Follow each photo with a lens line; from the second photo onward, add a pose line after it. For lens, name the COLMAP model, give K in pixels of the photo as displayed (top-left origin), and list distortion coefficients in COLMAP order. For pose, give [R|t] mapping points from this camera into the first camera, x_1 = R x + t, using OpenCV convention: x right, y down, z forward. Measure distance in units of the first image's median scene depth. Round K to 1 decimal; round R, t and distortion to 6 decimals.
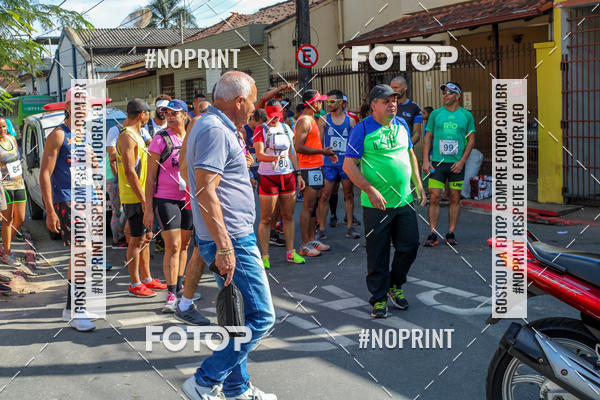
lens RADIAL K [[828.6, 0, 300.0], [0, 828.6, 200.0], [0, 0, 1]] dist [-0.145180, 0.056341]
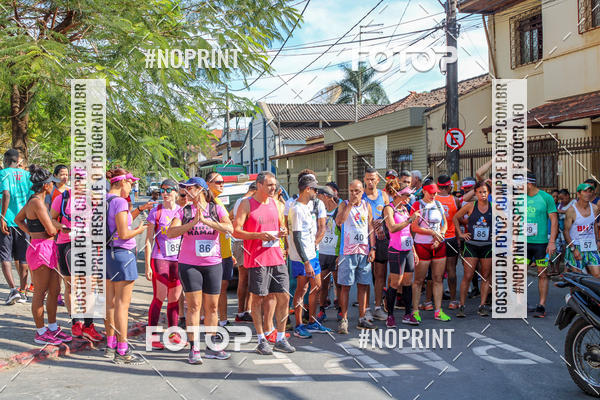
lens RADIAL K [[867.6, 0, 307.2], [0, 867.6, 170.0], [0, 0, 1]] dist [-0.035903, -0.076915]
pose [[0.970451, 0.023749, -0.240125, 0.094724], [-0.052376, 0.992151, -0.113548, 0.006588], [0.235544, 0.122770, 0.964078, -0.143283]]
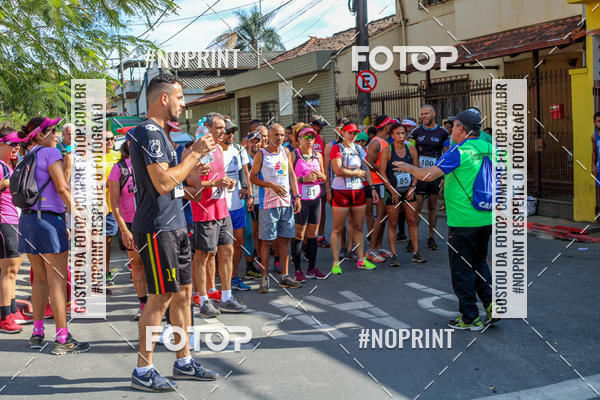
lens RADIAL K [[847.1, 0, 300.0], [0, 847.1, 200.0], [0, 0, 1]] dist [-0.127357, 0.036275]
pose [[0.992666, 0.008237, -0.120609, 0.055667], [-0.011167, 0.999658, -0.023636, 0.003698], [0.120373, 0.024809, 0.992419, -0.077734]]
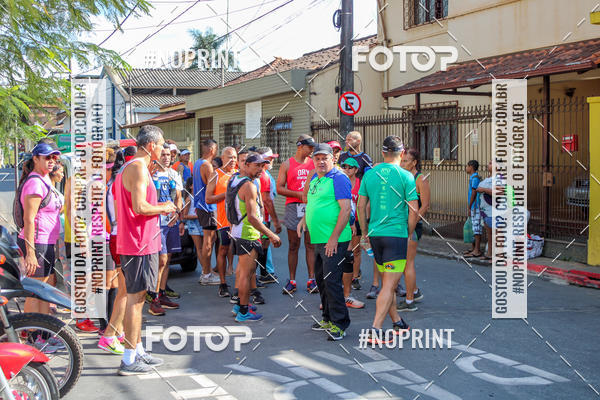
lens RADIAL K [[847.1, 0, 300.0], [0, 847.1, 200.0], [0, 0, 1]] dist [-0.127357, 0.036275]
pose [[0.998117, 0.037905, -0.048216, 0.002649], [-0.040697, 0.997468, -0.058314, -0.001570], [0.045884, 0.060167, 0.997133, 0.015748]]
